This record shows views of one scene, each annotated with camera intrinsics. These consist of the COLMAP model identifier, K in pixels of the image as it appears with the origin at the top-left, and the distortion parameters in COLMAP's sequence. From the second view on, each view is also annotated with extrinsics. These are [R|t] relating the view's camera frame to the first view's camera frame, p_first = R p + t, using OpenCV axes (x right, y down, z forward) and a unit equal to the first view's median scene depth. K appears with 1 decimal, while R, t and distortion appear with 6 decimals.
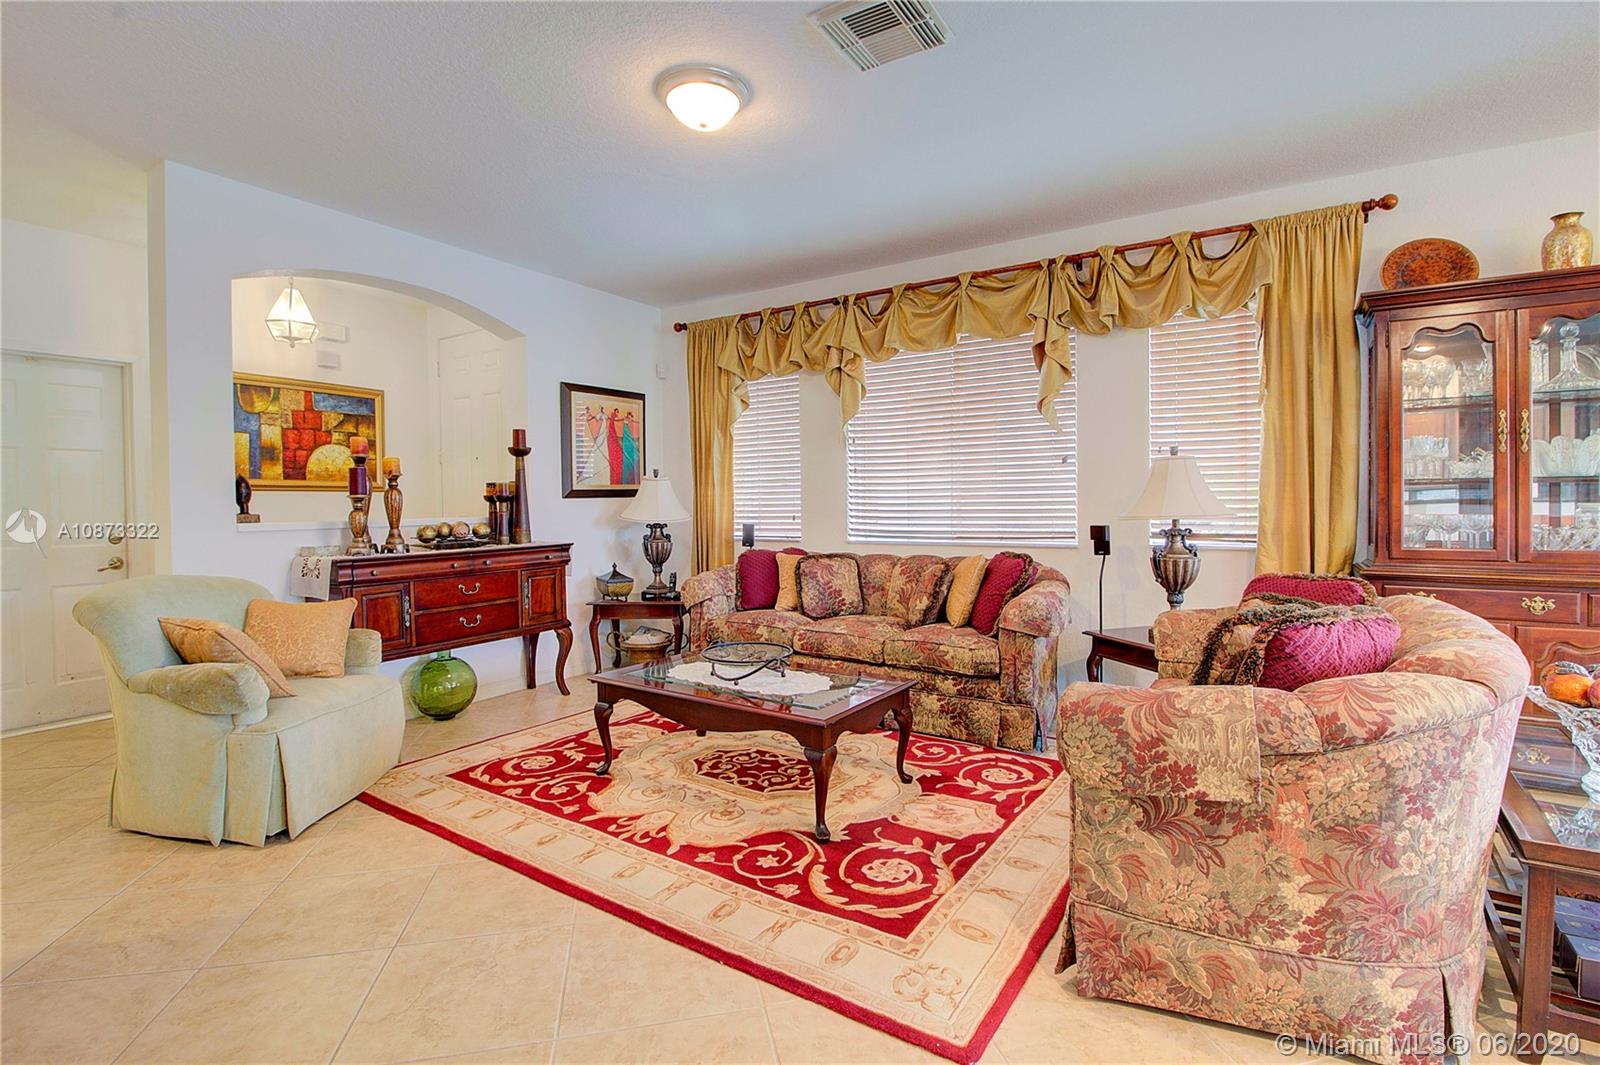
lens RADIAL K [[739.4, 0, 806.7], [0, 739.4, 516.6], [0, 0, 1]] dist [0.004665, -0.015312]
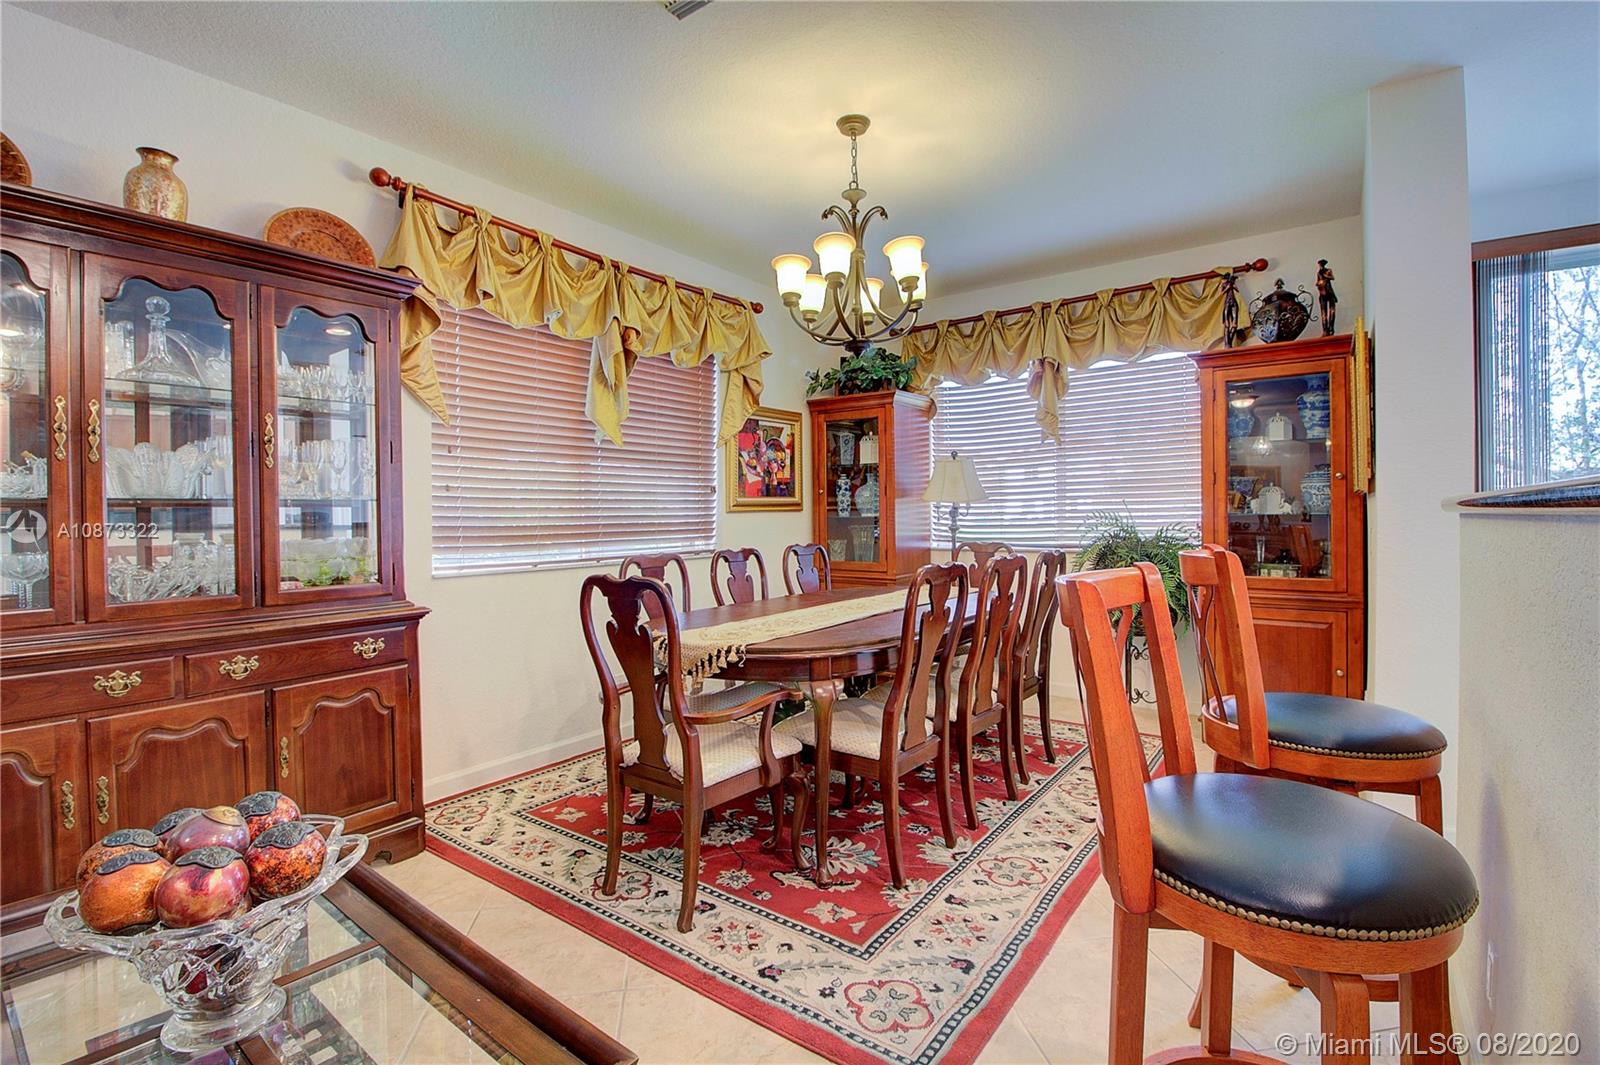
lens RADIAL K [[739.4, 0, 806.7], [0, 739.4, 516.6], [0, 0, 1]] dist [0.004665, -0.015312]
pose [[0.066479, 0.004679, 0.997777, 0.337709], [0.027147, 0.999610, -0.006497, -0.013934], [-0.997418, 0.027518, 0.066326, 0.287634]]
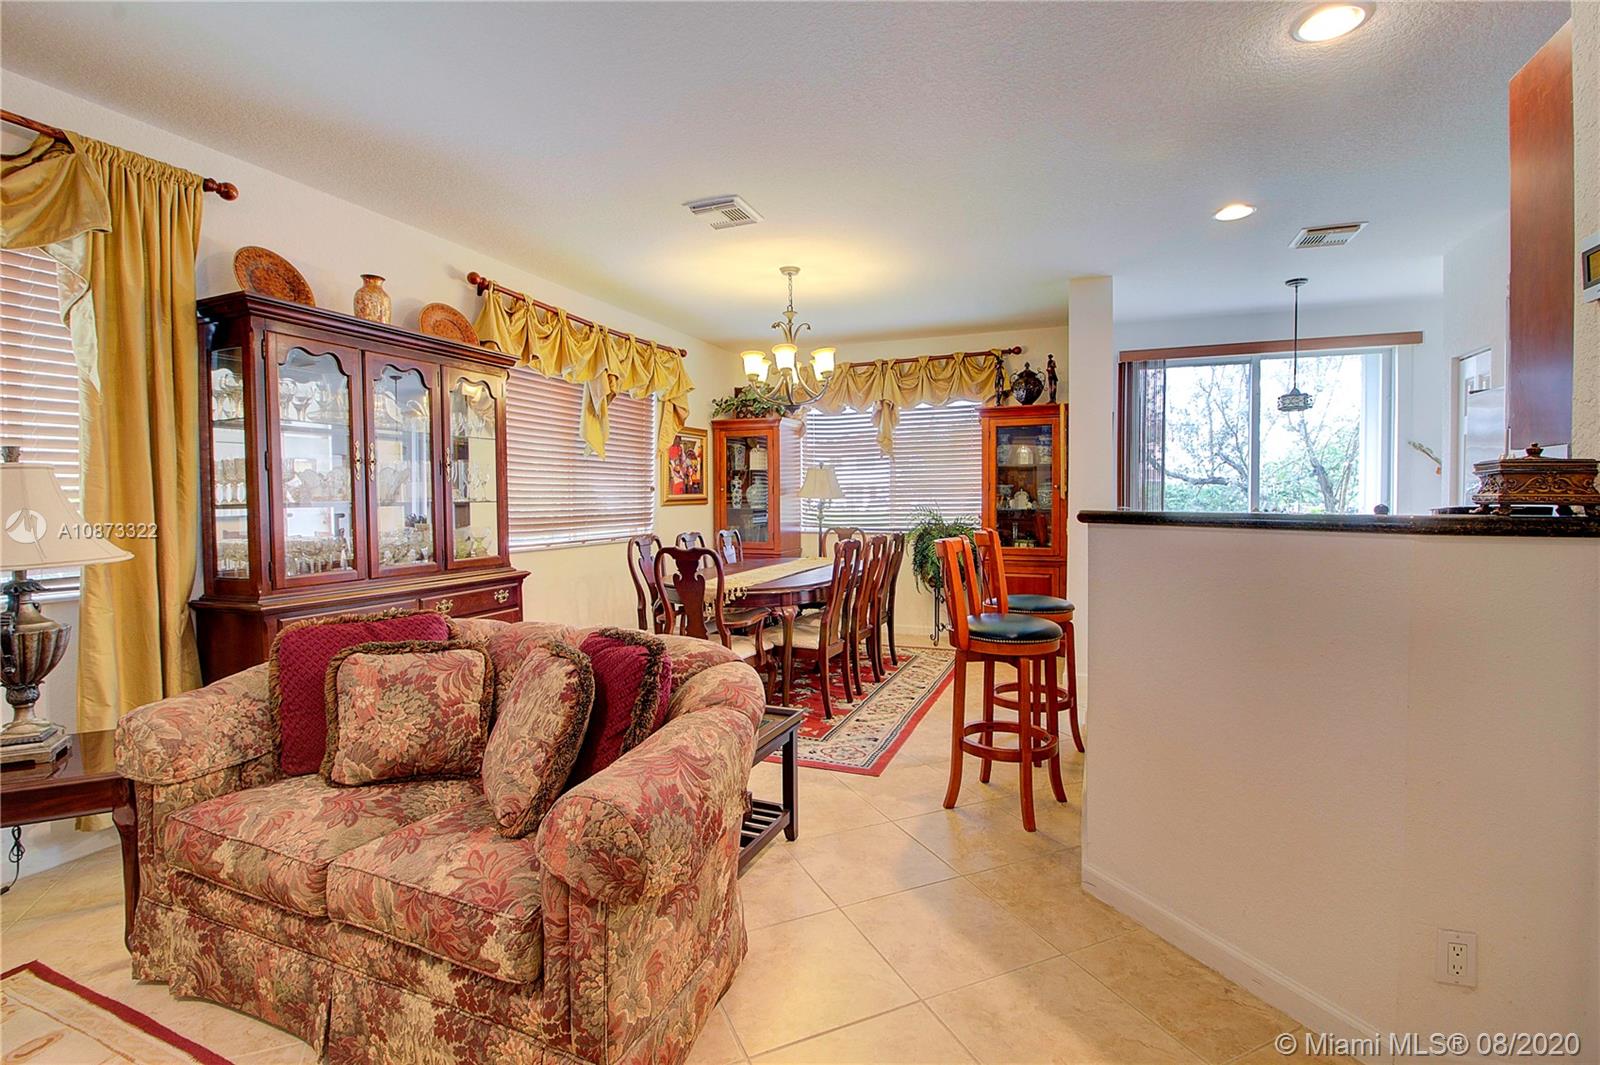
lens RADIAL K [[739.4, 0, 806.7], [0, 739.4, 516.6], [0, 0, 1]] dist [0.004665, -0.015312]
pose [[-0.194178, -0.015189, 0.980849, -0.255589], [0.023529, 0.999520, 0.020136, -0.039778], [-0.980684, 0.026988, -0.193728, 0.563484]]
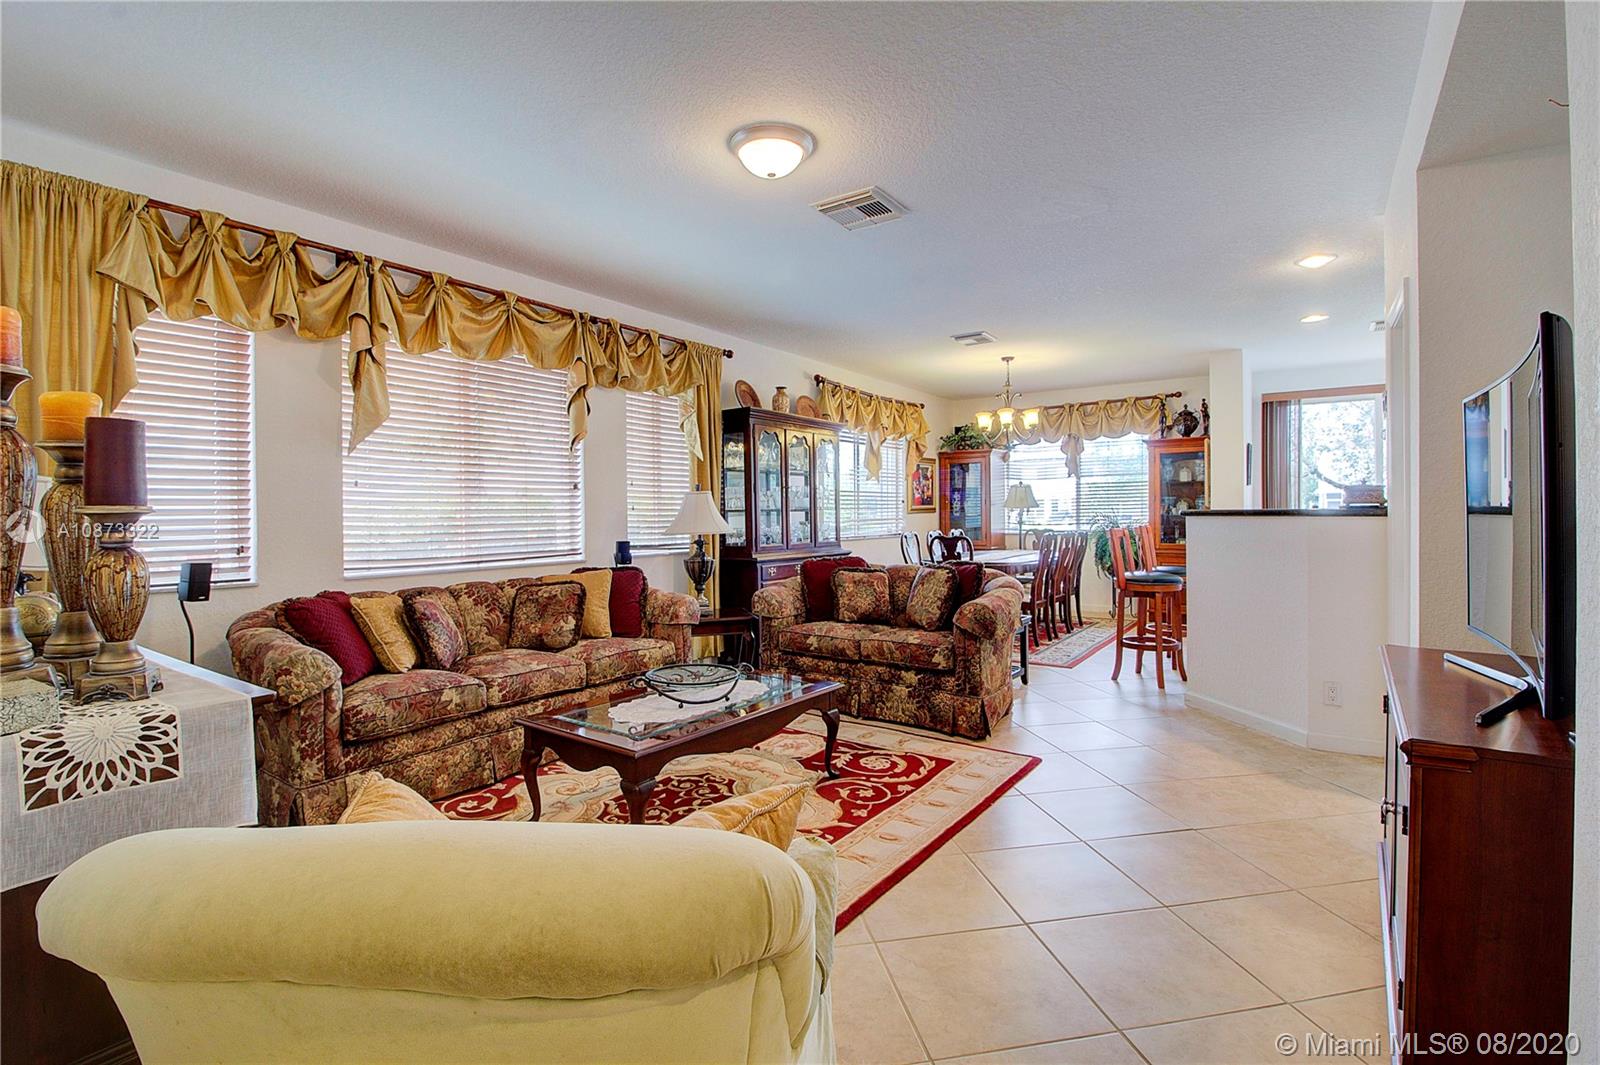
lens RADIAL K [[739.4, 0, 806.7], [0, 739.4, 516.6], [0, 0, 1]] dist [0.004665, -0.015312]
pose [[0.037283, 0.003656, 0.999298, -1.141146], [0.025133, 0.999674, -0.004595, -0.021673], [-0.998989, 0.025287, 0.037179, 0.861023]]
